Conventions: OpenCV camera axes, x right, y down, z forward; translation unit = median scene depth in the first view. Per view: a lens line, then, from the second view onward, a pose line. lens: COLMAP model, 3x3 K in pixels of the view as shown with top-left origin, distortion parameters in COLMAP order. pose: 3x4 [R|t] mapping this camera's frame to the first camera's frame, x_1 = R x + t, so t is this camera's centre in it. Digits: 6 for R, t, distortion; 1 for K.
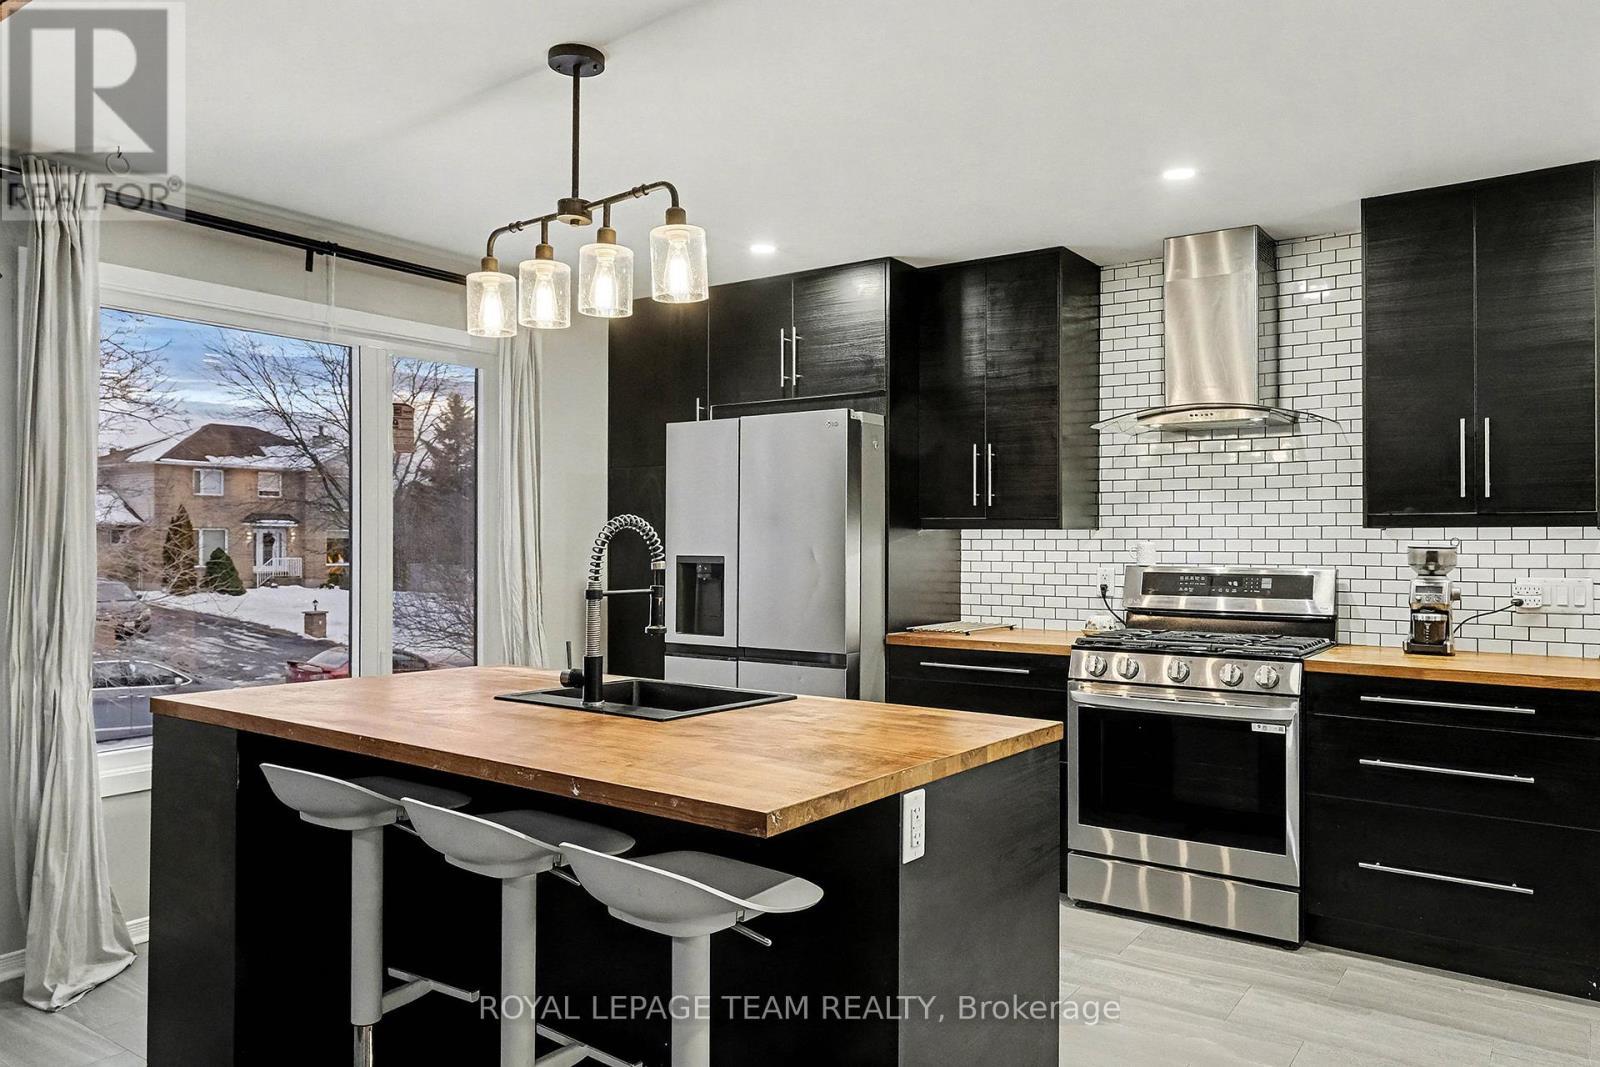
lens RADIAL K [[1098.0, 0, 799.0], [0, 1098.0, 553.1], [0, 0, 1]] dist [-0.014393, 0.001316]
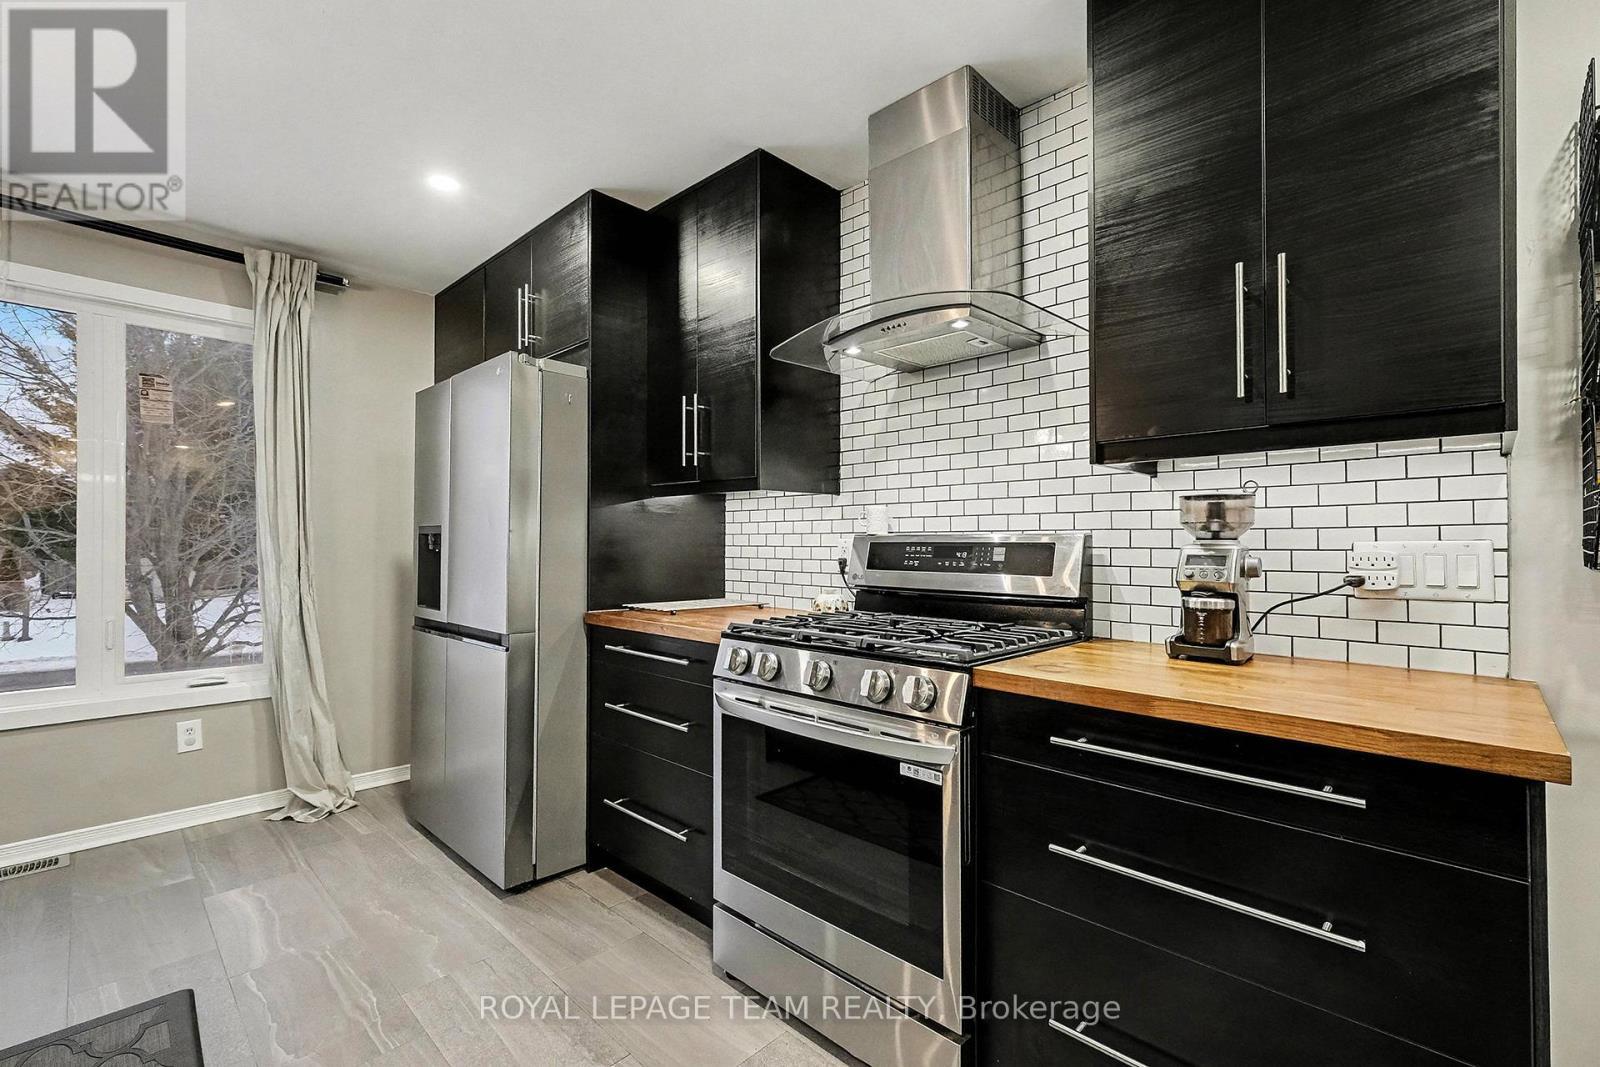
lens RADIAL K [[704.5, 0, 800.0], [0, 704.5, 544.1], [0, 0, 1]] dist [-0.003496, -0.000343]
pose [[0.990872, 0.003422, -0.134760, 0.372261], [-0.005137, 0.999910, -0.012386, 0.028604], [0.134706, 0.012965, 0.990801, 0.522926]]
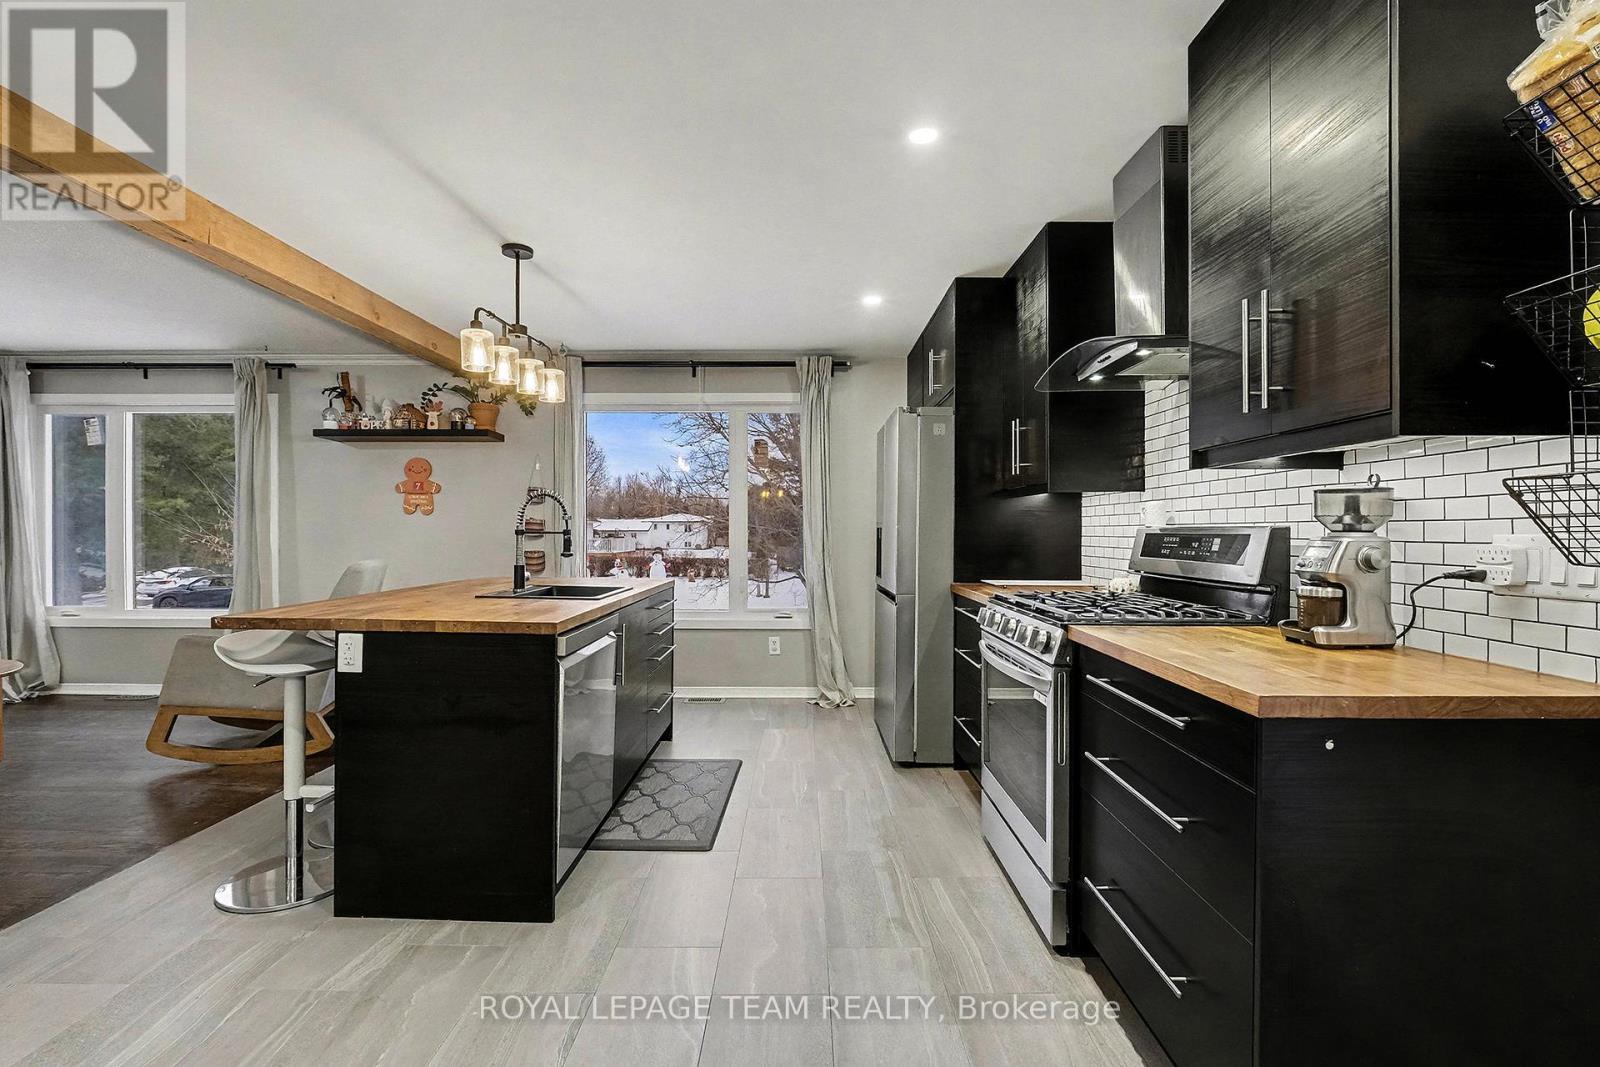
lens RADIAL K [[703.1, 0, 793.7], [0, 703.1, 534.9], [0, 0, 1]] dist [0.000335, 0.000295]
pose [[0.589661, 0.004166, -0.807640, 0.700481], [-0.010270, 0.999945, -0.002341, 0.025859], [0.807586, 0.009674, 0.589671, 0.440426]]
